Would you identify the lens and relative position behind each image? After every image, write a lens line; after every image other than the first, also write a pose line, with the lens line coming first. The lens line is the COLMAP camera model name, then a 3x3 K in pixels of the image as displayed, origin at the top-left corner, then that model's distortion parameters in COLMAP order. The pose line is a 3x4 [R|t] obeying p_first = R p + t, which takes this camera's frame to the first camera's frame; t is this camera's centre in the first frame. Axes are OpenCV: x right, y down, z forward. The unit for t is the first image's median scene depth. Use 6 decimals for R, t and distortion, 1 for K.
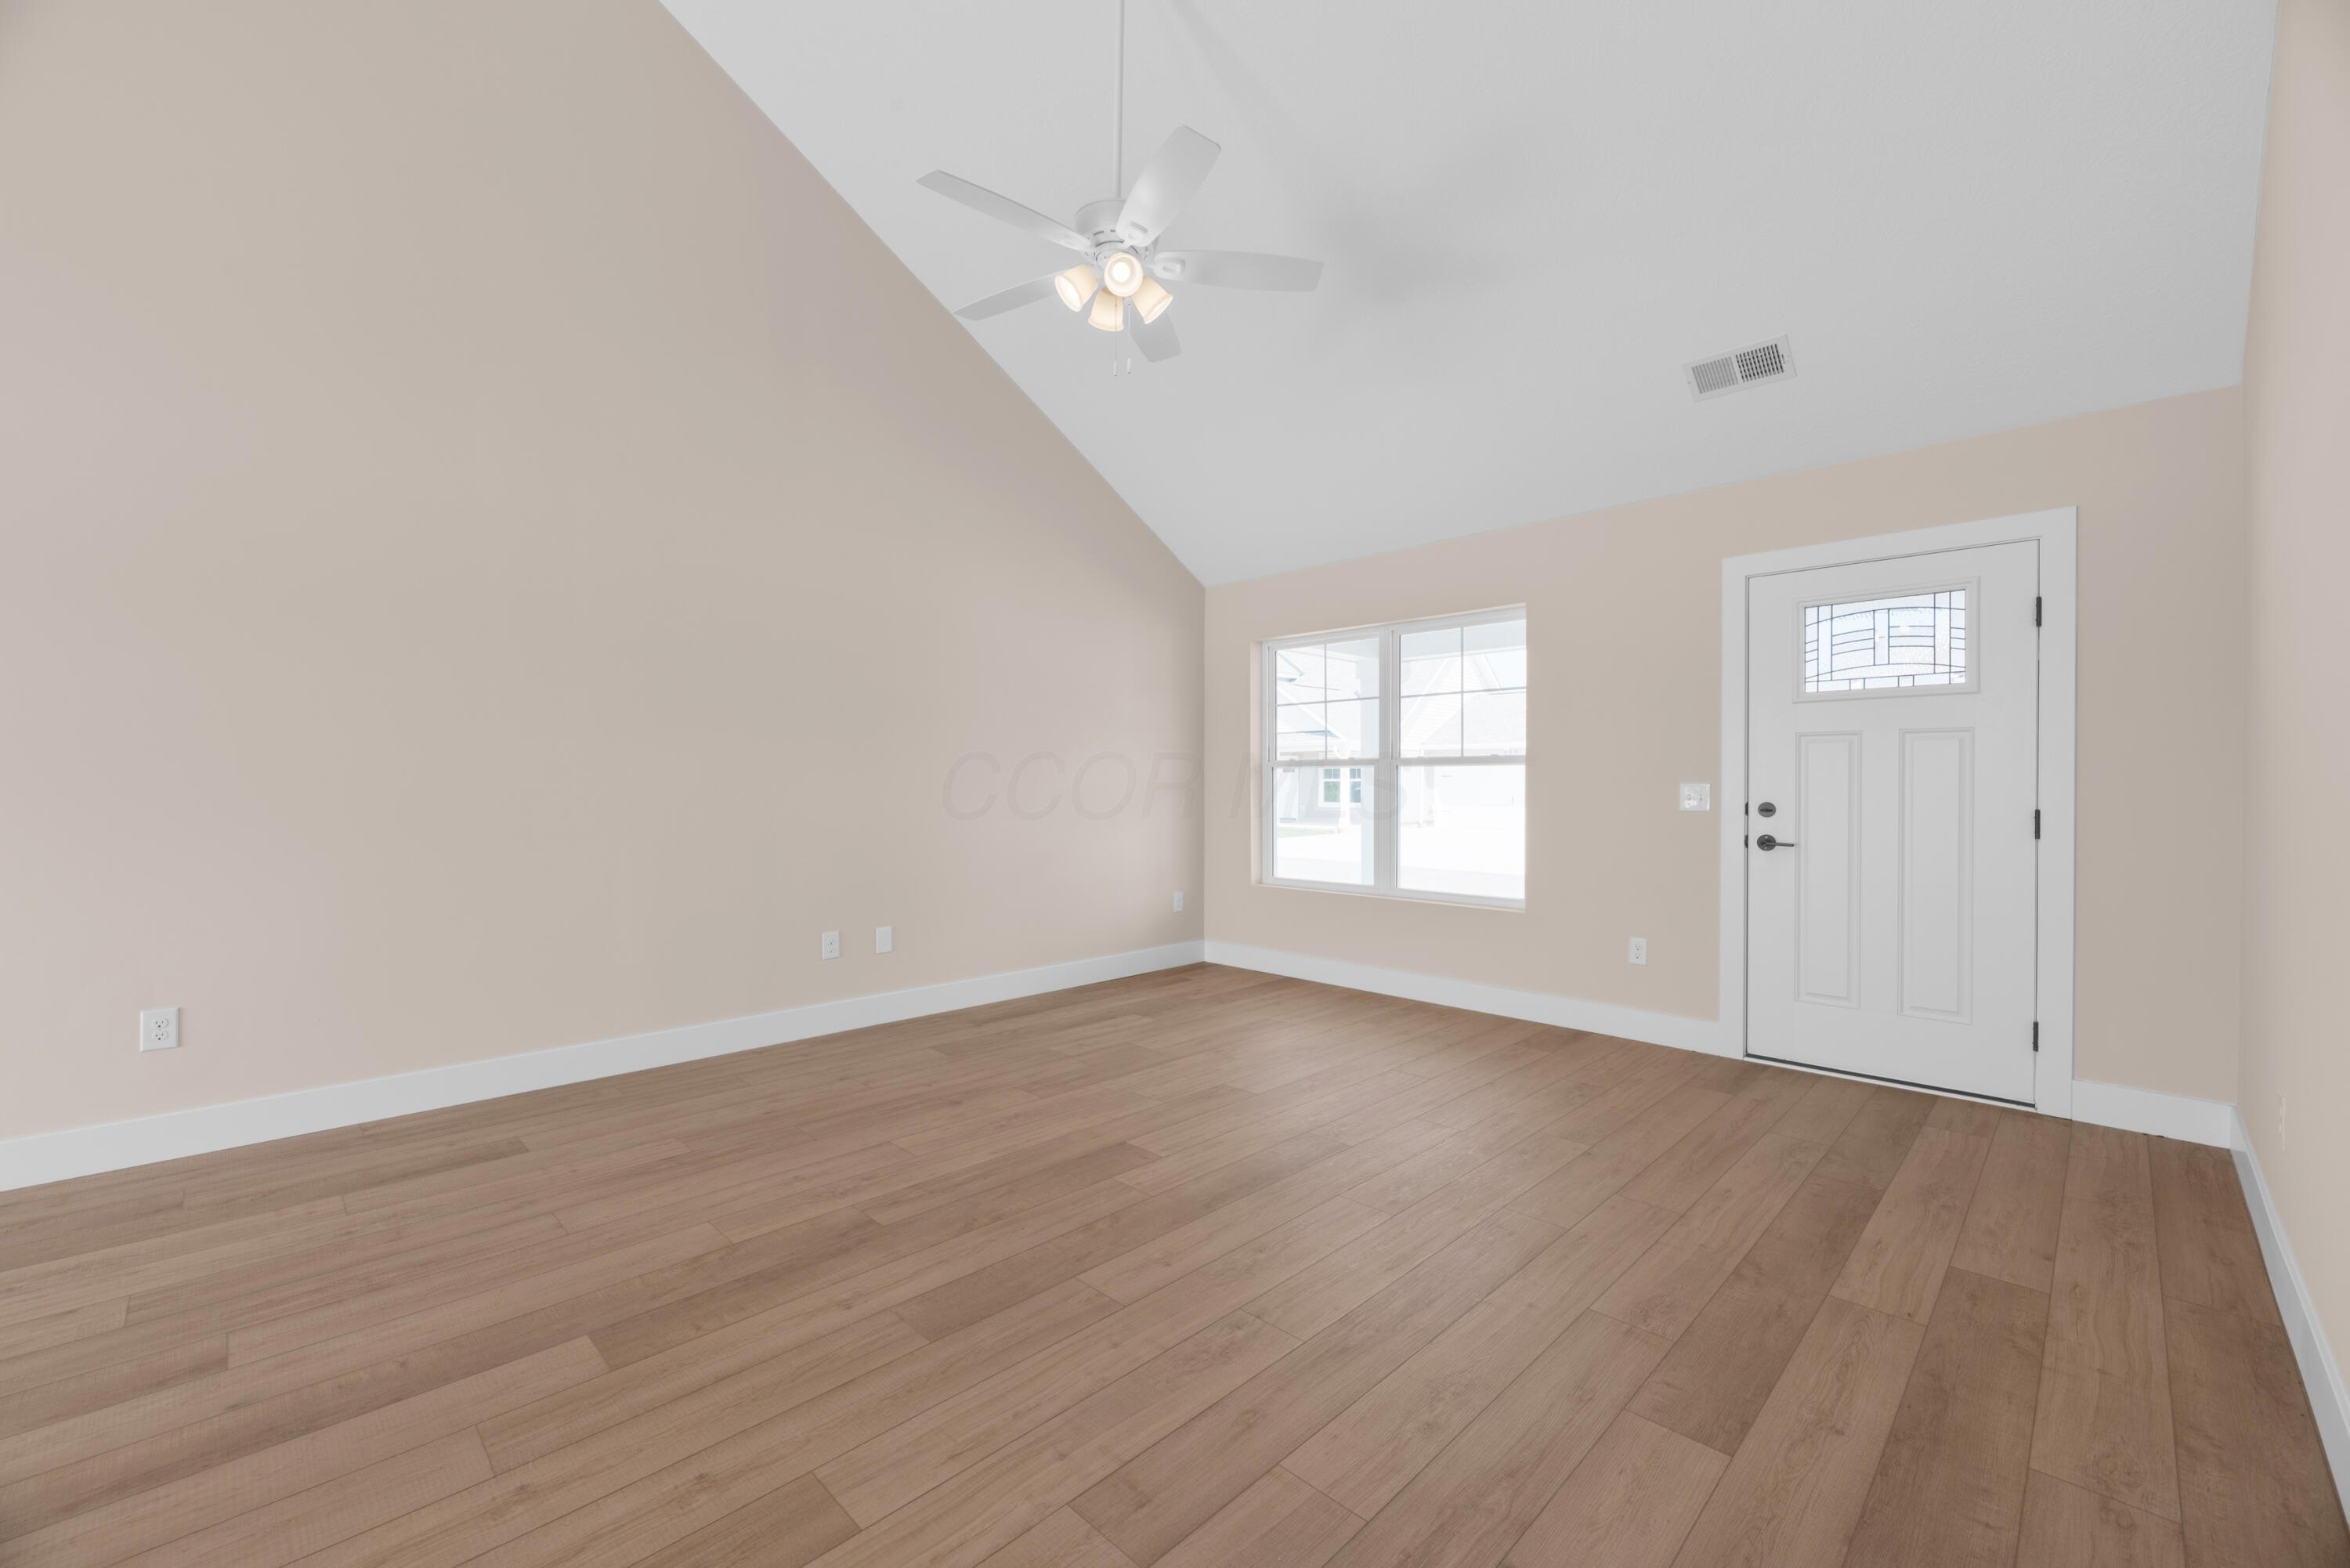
lens RADIAL K [[945.1, 0, 1176.5], [0, 945.1, 791.7], [0, 0, 1]] dist [-0.002808, 0.000427]
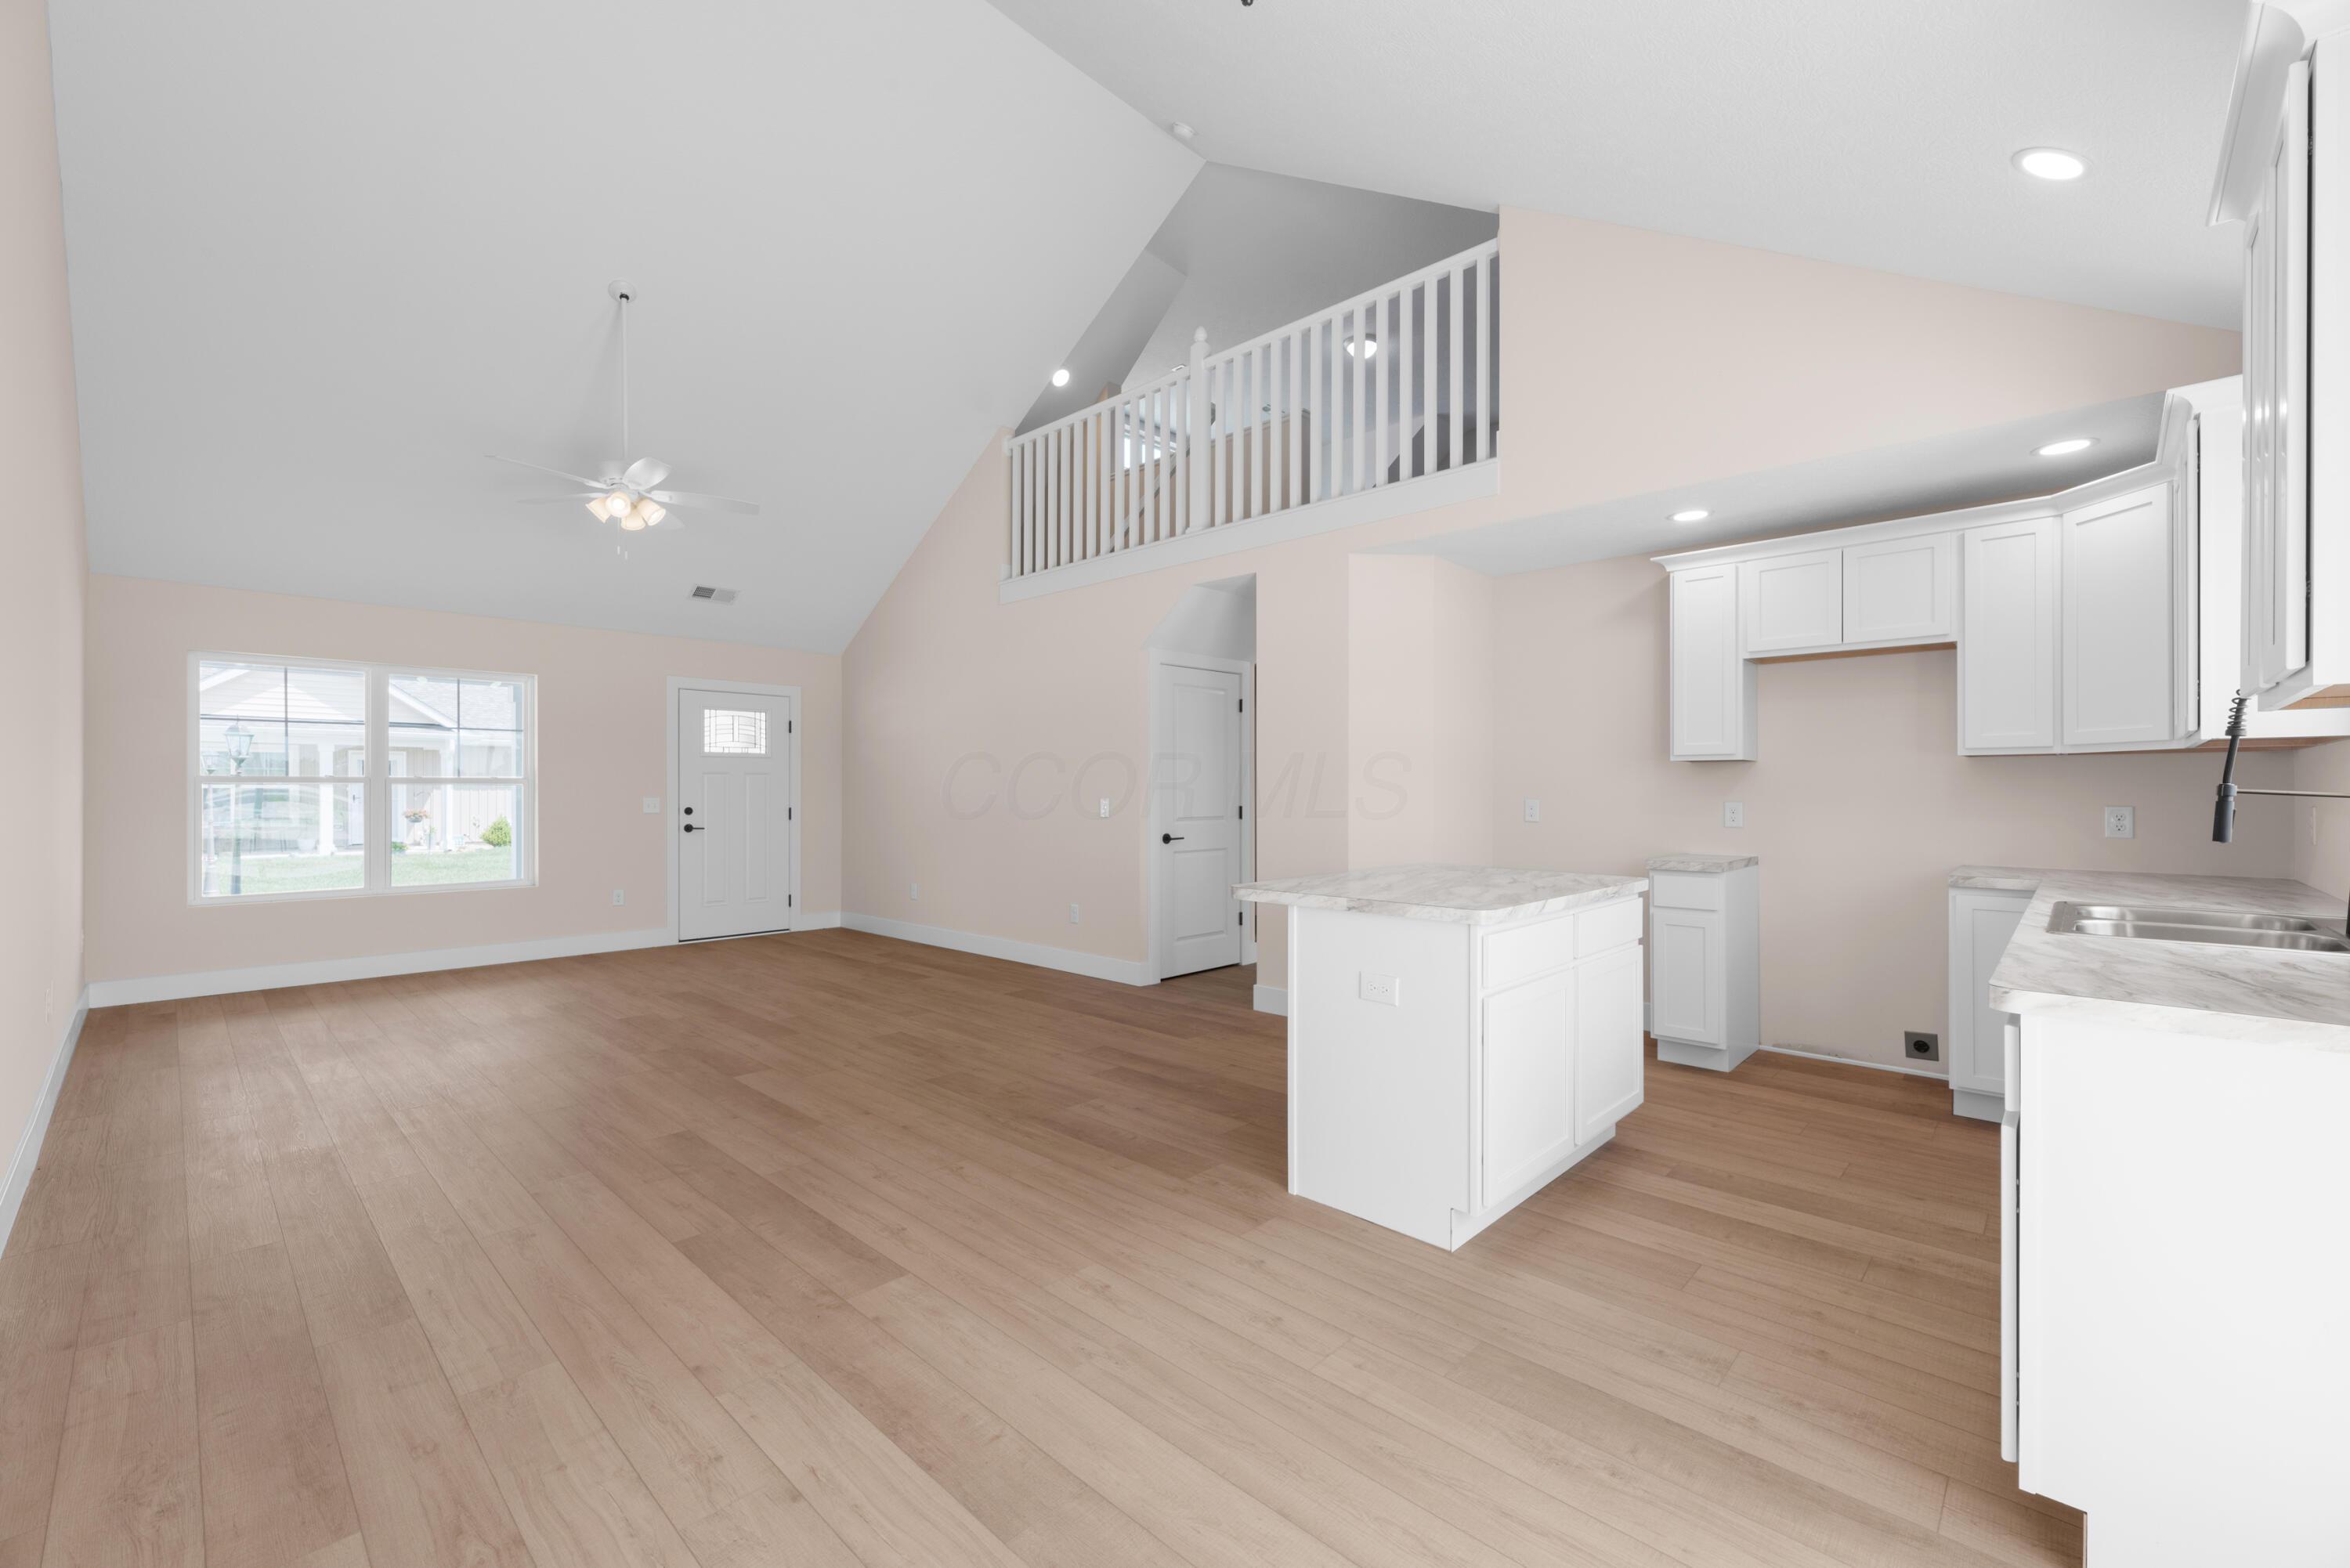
lens RADIAL K [[945.1, 0, 1181.8], [0, 945.1, 816.3], [0, 0, 1]] dist [-0.002808, 0.000427]
pose [[-0.030813, -0.030314, 0.999065, -1.512971], [0.007372, 0.999506, 0.030555, -0.027325], [-0.999498, 0.008306, -0.030574, 0.044103]]
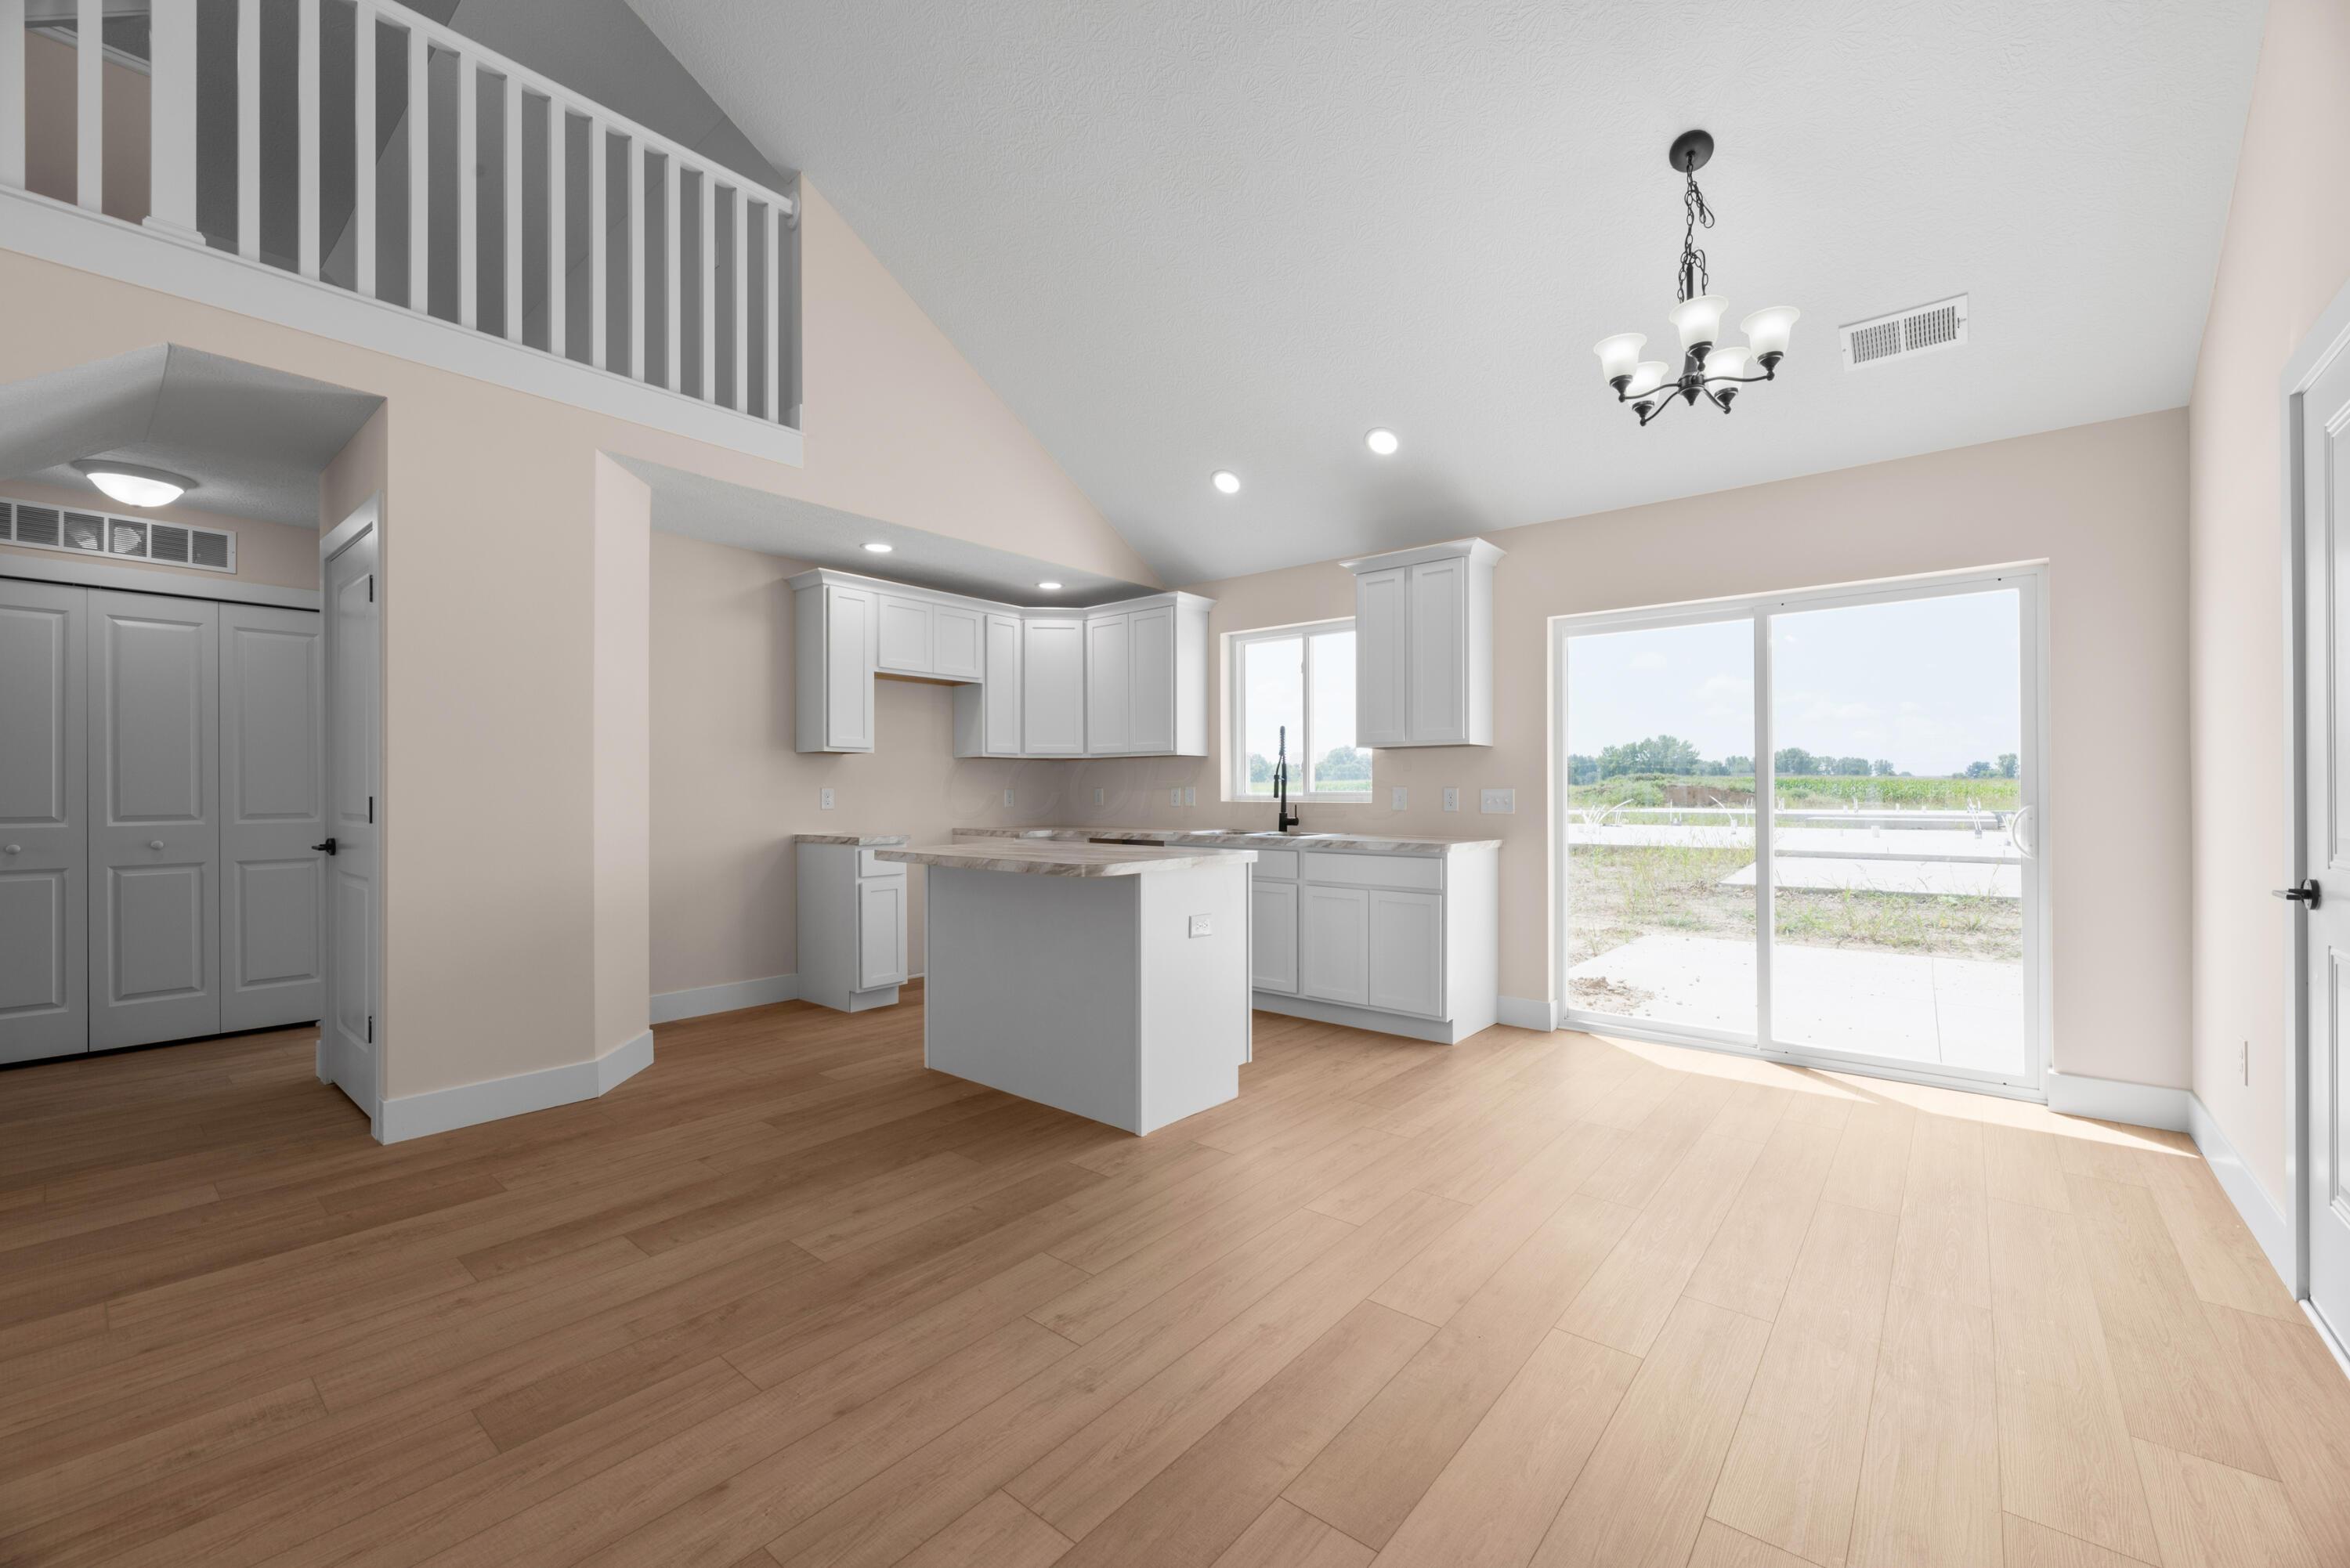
lens RADIAL K [[945.1, 0, 1174.8], [0, 945.1, 792.2], [0, 0, 1]] dist [-0.002808, 0.000427]
pose [[-0.996271, -0.000486, -0.086282, -0.660686], [-0.000995, 0.999982, 0.005852, -0.003452], [0.086277, 0.005916, -0.996254, 0.811292]]
